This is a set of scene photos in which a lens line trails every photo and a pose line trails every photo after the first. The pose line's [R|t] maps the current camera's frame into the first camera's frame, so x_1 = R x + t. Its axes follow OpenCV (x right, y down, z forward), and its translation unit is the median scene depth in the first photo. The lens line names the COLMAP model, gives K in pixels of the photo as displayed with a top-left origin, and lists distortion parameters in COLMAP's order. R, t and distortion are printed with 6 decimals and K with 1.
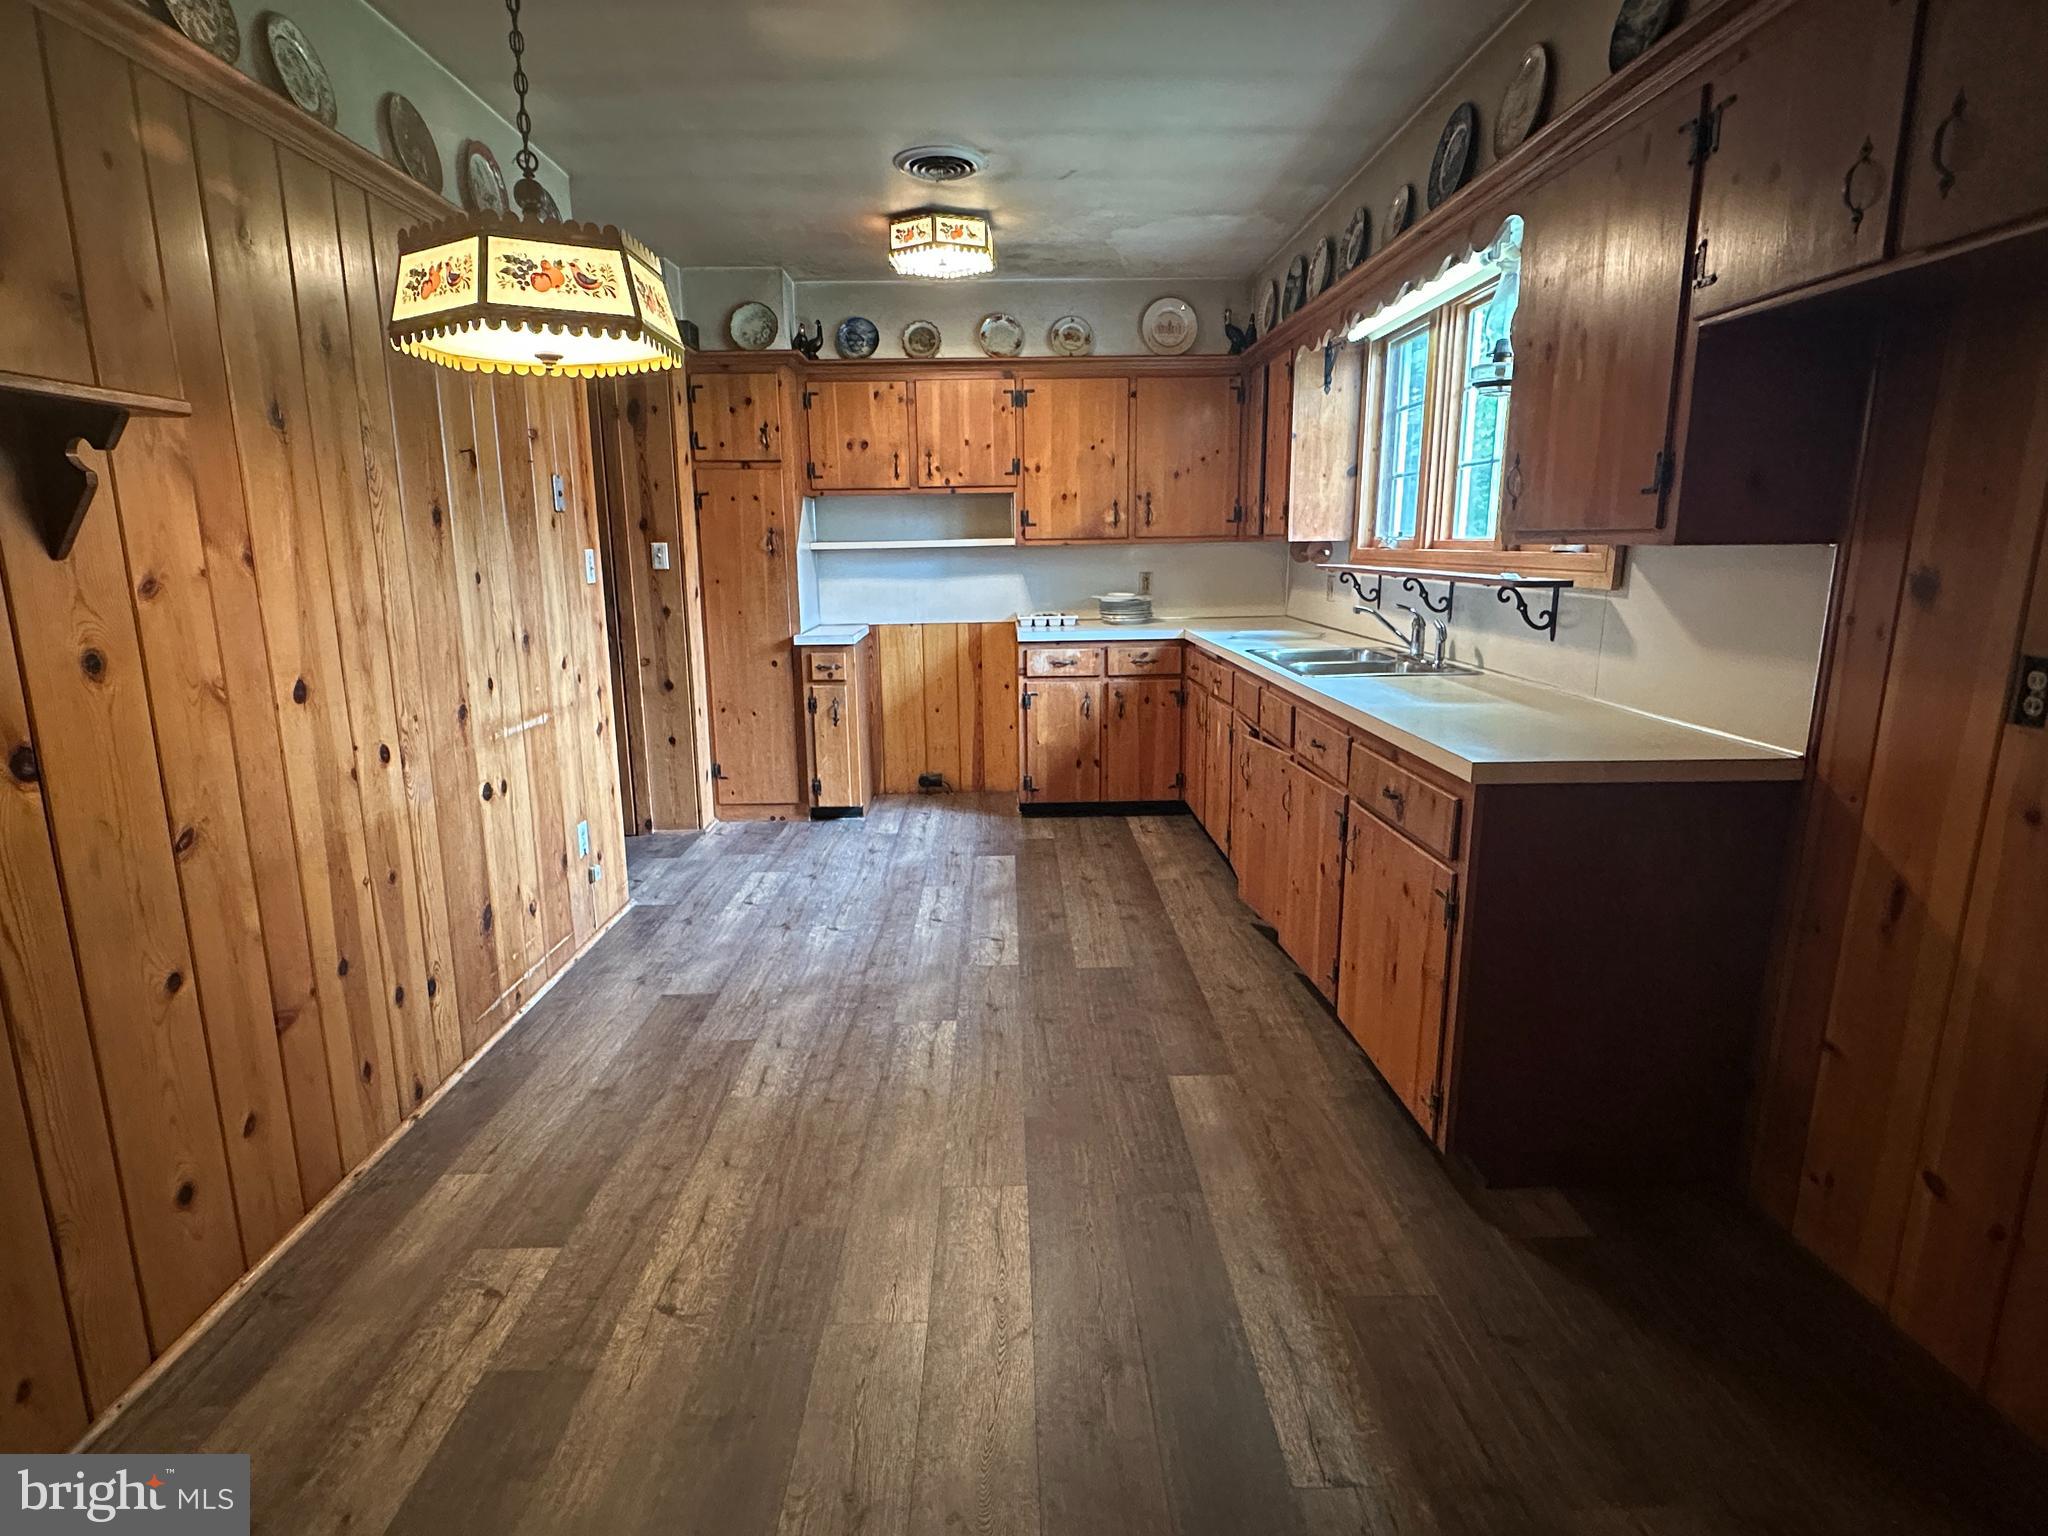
lens RADIAL K [[1084.8, 0, 1024.4], [0, 1084.8, 767.6], [0, 0, 1]] dist [0.004486, 0.000151]
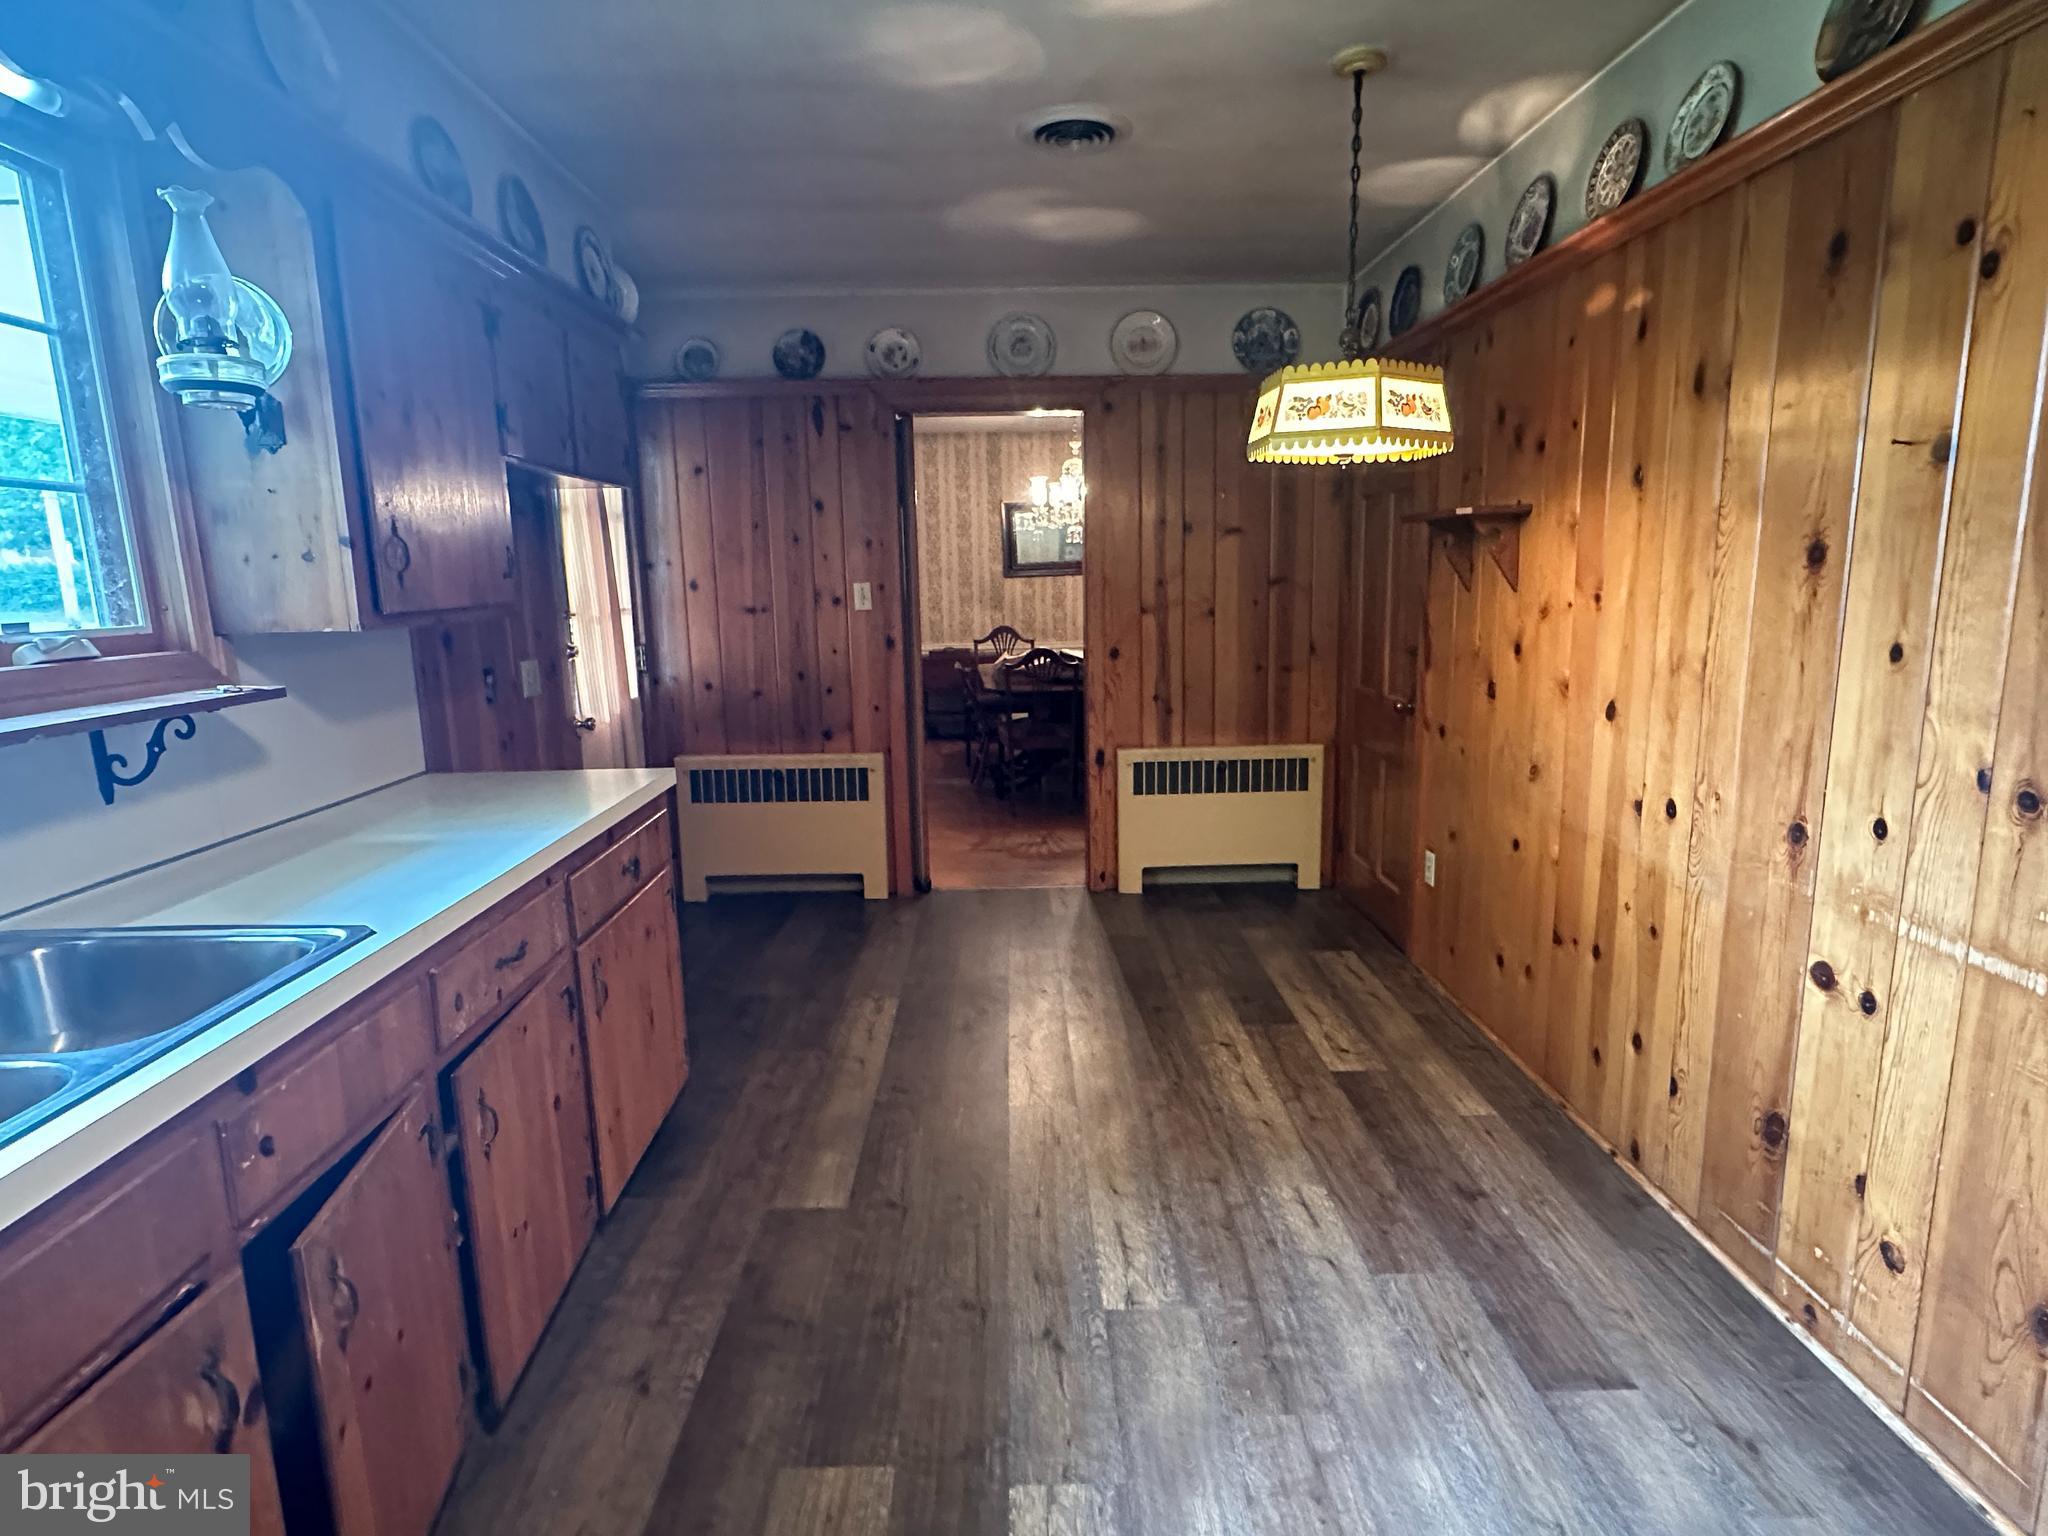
lens RADIAL K [[1084.8, 0, 1028.9], [0, 1084.8, 763.8], [0, 0, 1]] dist [0.004486, 0.000151]
pose [[-0.999643, 0.026184, 0.005279, -0.032166], [0.026247, 0.926263, 0.375963, -0.388335], [0.004954, 0.375967, -0.926620, 1.718055]]
